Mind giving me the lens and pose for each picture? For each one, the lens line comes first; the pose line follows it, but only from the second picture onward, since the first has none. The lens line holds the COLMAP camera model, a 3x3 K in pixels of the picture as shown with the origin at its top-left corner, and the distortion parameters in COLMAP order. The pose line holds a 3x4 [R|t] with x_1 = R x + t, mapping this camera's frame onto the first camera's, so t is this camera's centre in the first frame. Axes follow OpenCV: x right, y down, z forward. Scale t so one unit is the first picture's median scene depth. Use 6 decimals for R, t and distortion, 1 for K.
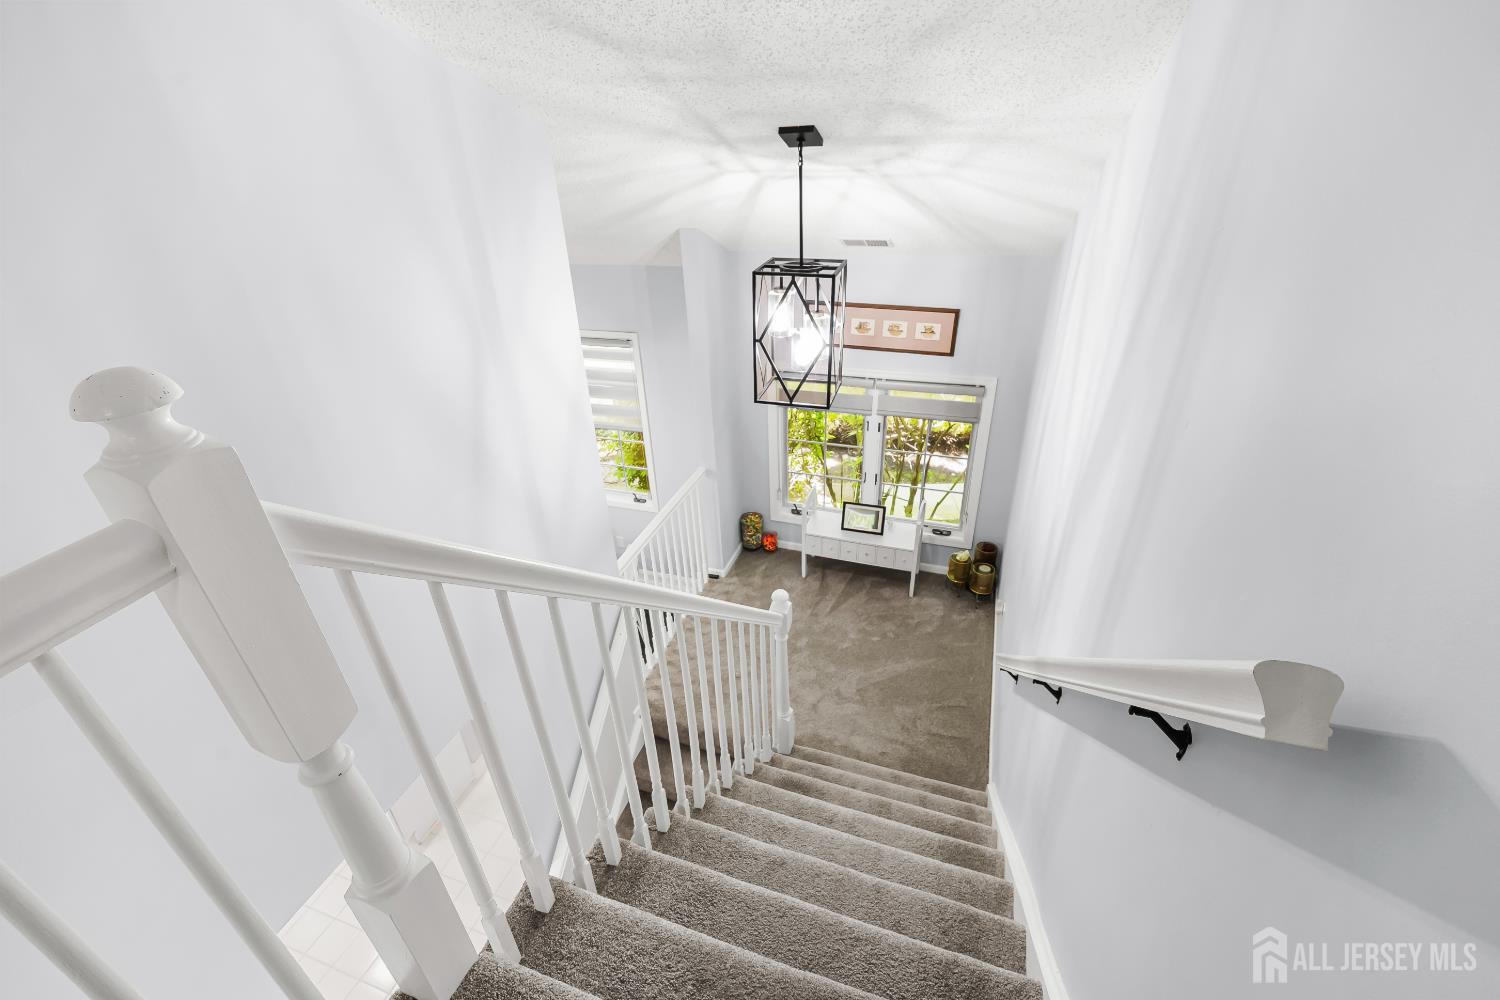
lens RADIAL K [[678.9, 0, 740.3], [0, 678.9, 500.7], [0, 0, 1]] dist [0.000380, -0.000283]
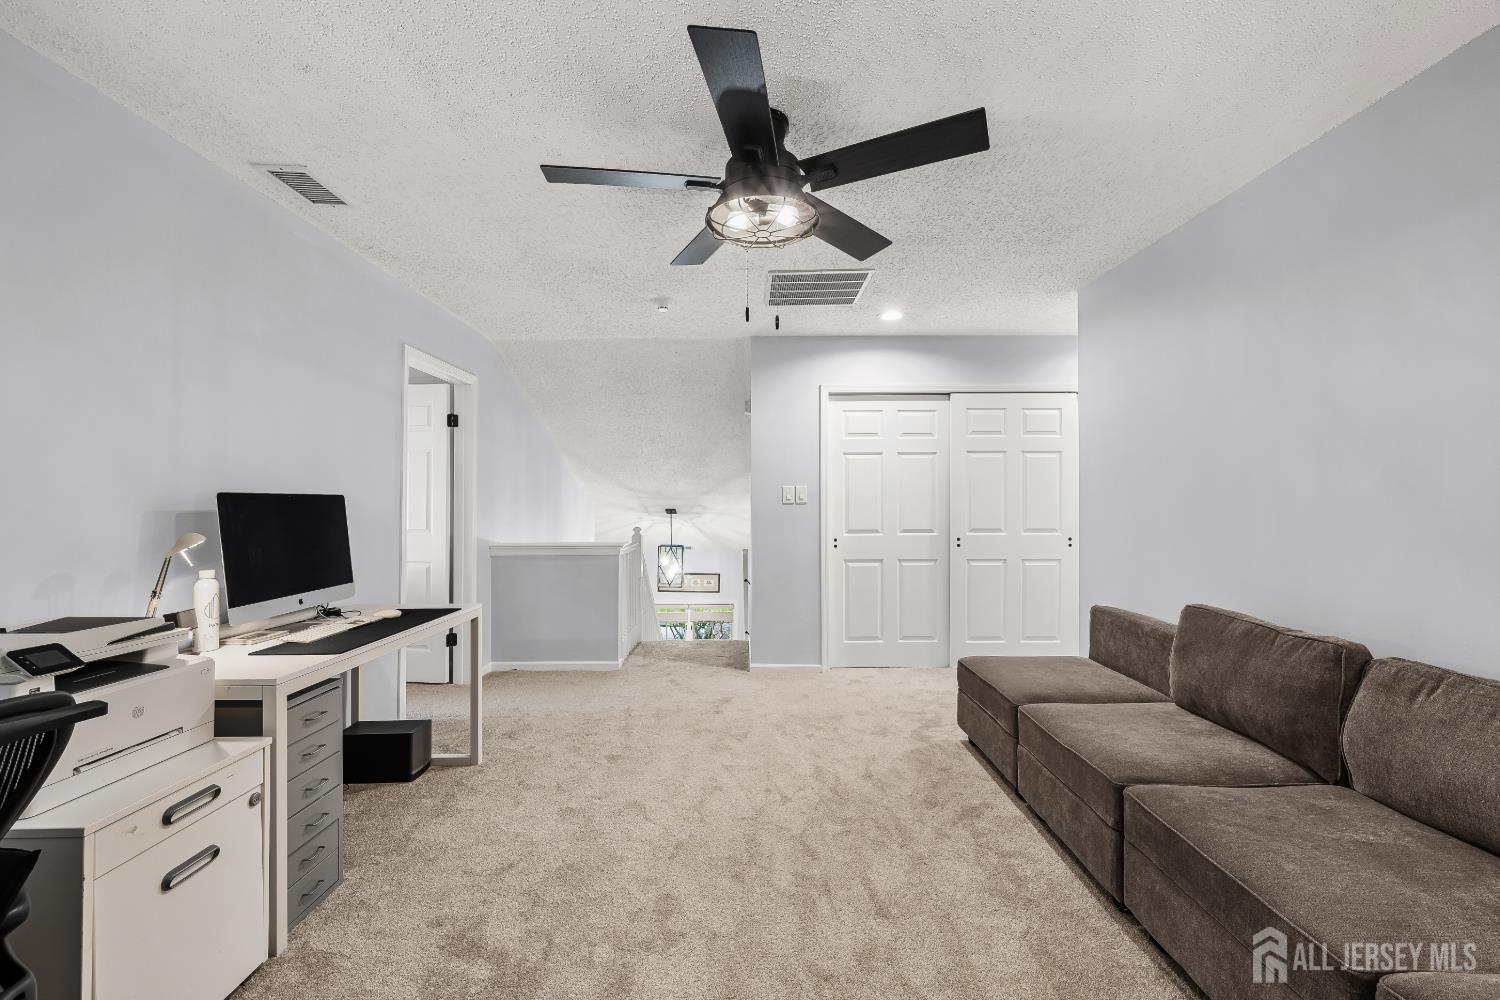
lens RADIAL K [[599.8, 0, 748.6], [0, 599.8, 497.2], [0, 0, 1]] dist [-0.000342, -0.000106]
pose [[0.942146, 0.040948, 0.332692, -0.557844], [0.132593, 0.866036, -0.482080, 0.941469], [-0.307864, 0.498303, 0.810502, -1.665104]]
